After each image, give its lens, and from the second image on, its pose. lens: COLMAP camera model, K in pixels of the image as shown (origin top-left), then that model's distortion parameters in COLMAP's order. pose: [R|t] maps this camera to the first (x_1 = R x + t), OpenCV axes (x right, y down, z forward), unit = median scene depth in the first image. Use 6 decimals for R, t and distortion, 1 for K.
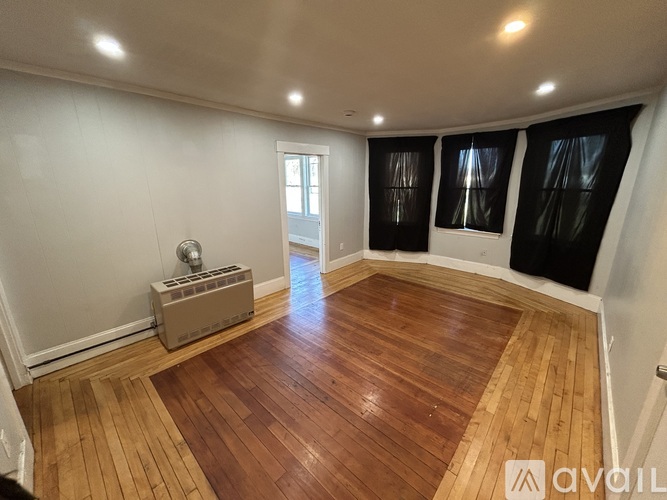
lens RADIAL K [[268.0, 0, 334.9], [0, 268.0, 249.8], [0, 0, 1]] dist [0.003104, 0.000261]
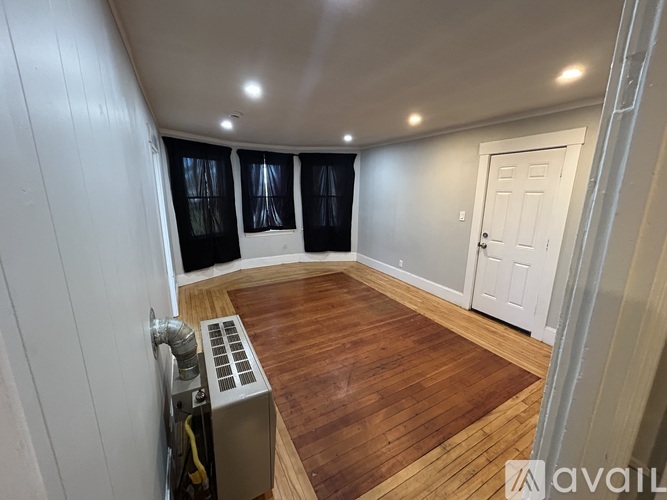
lens RADIAL K [[268.0, 0, 334.9], [0, 268.0, 249.8], [0, 0, 1]] dist [0.003104, 0.000261]
pose [[0.311459, -0.197742, 0.929458, -0.699352], [0.231626, 0.964405, 0.127560, -0.100333], [-0.921598, 0.175557, 0.346175, 0.423080]]
